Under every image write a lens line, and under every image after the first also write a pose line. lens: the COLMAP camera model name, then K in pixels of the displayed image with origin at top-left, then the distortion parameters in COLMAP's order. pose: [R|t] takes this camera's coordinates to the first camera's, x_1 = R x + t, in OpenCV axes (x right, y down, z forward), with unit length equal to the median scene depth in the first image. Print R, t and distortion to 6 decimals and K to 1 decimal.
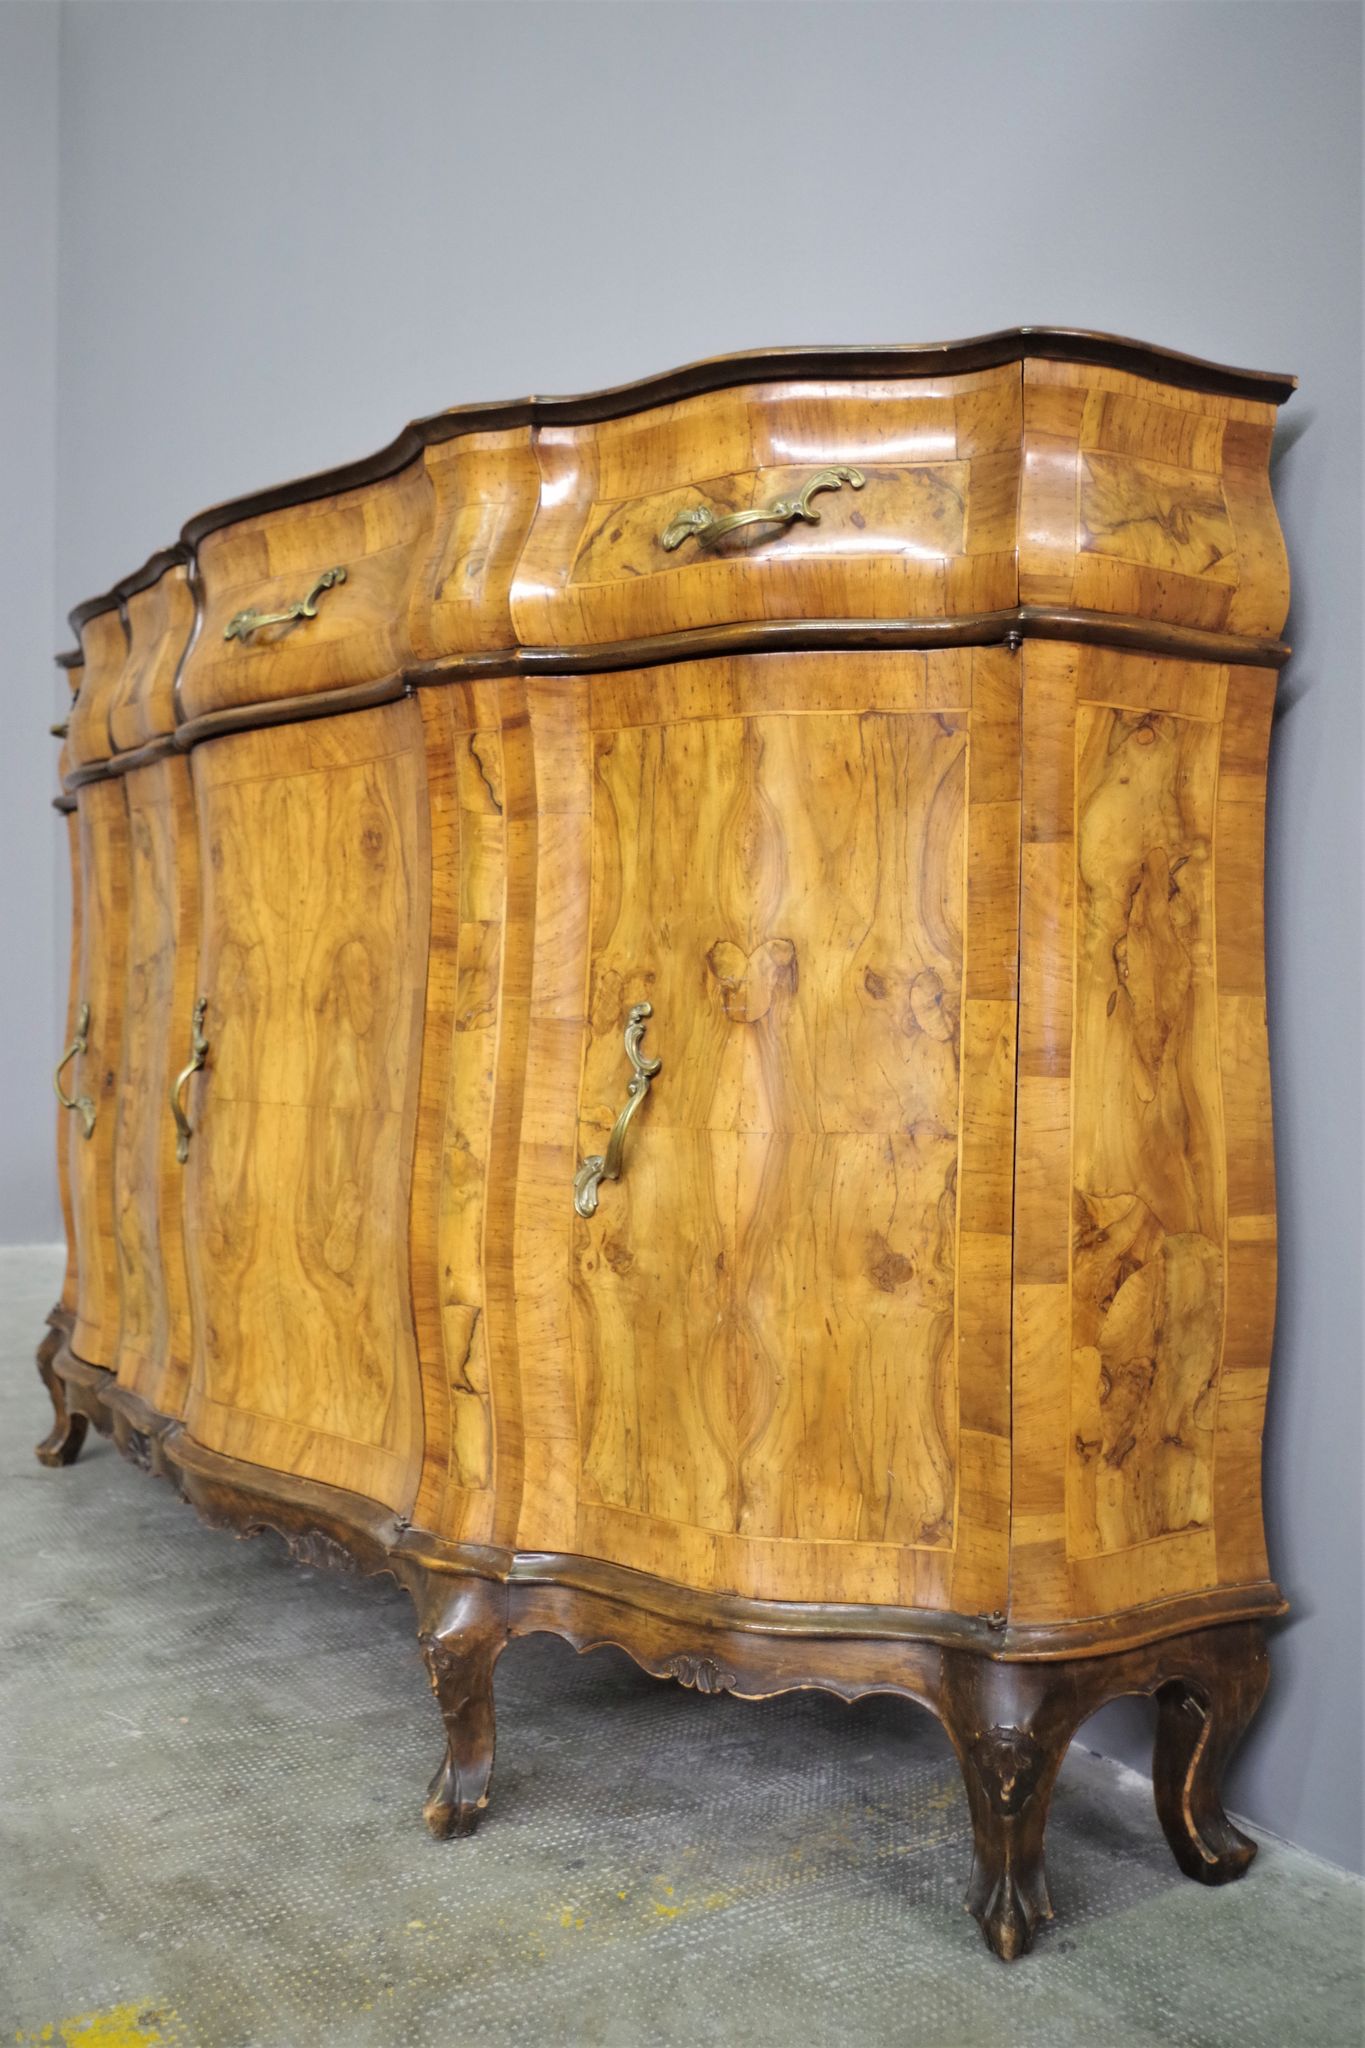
lens RADIAL K [[1907.7, 0, 746.5], [0, 1907.7, 999.8], [0, 0, 1]] dist [-0.070430, 0.006908]
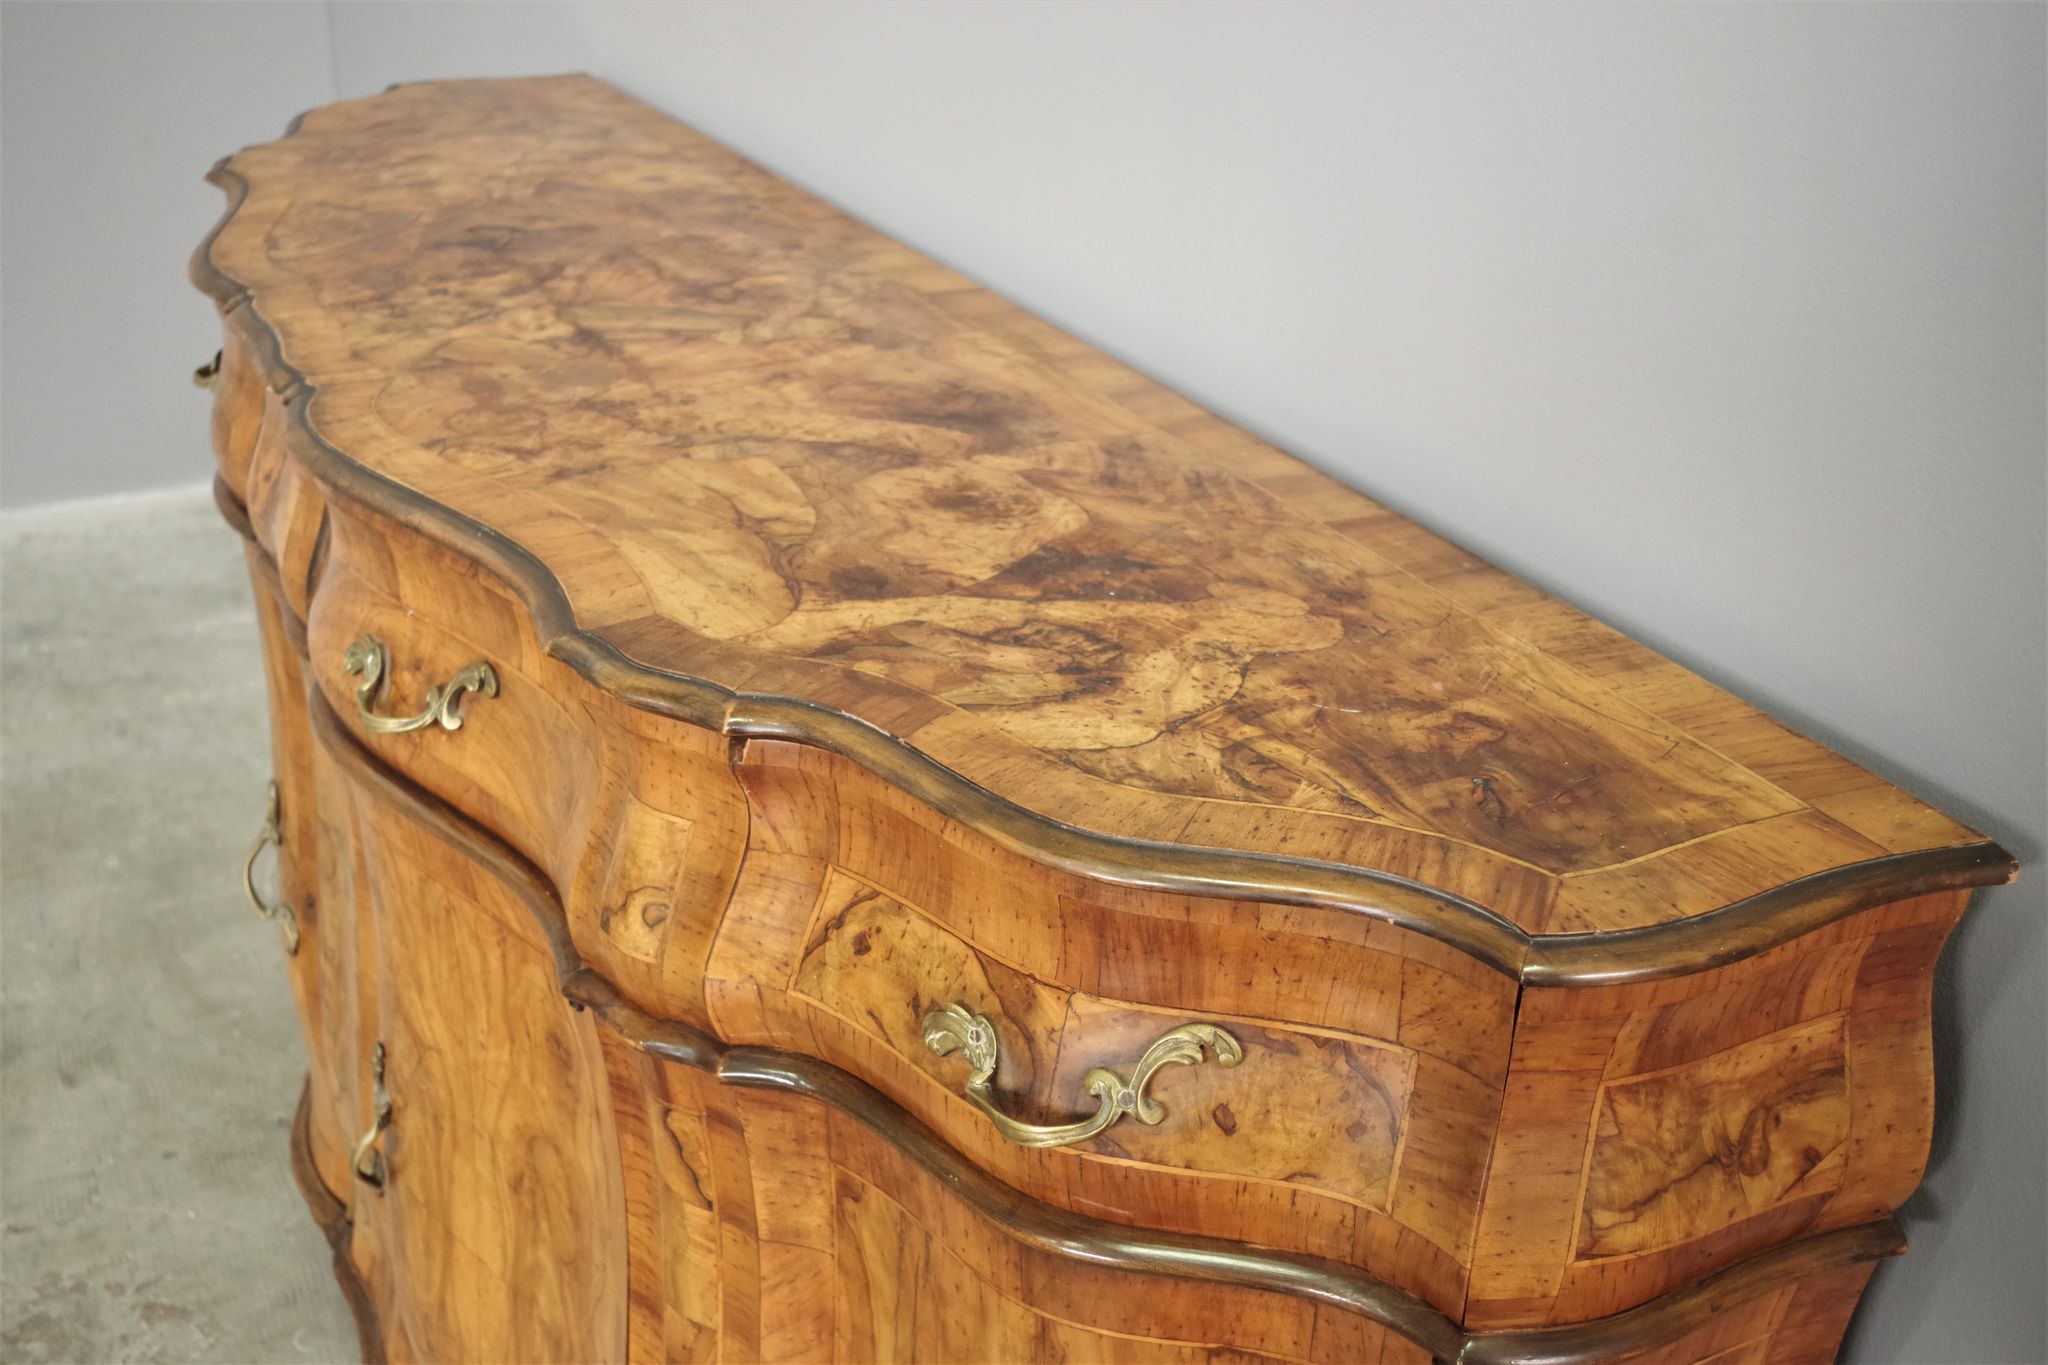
lens RADIAL K [[2161.3, 0, 1024.0], [0, 2161.3, 682.5], [0, 0, 1]] dist [-0.043710, 0.002199]
pose [[0.994337, 0.066675, -0.082759, 0.039843], [-0.026985, 0.911590, 0.410214, -0.630561], [0.102793, -0.405658, 0.908227, 0.388821]]
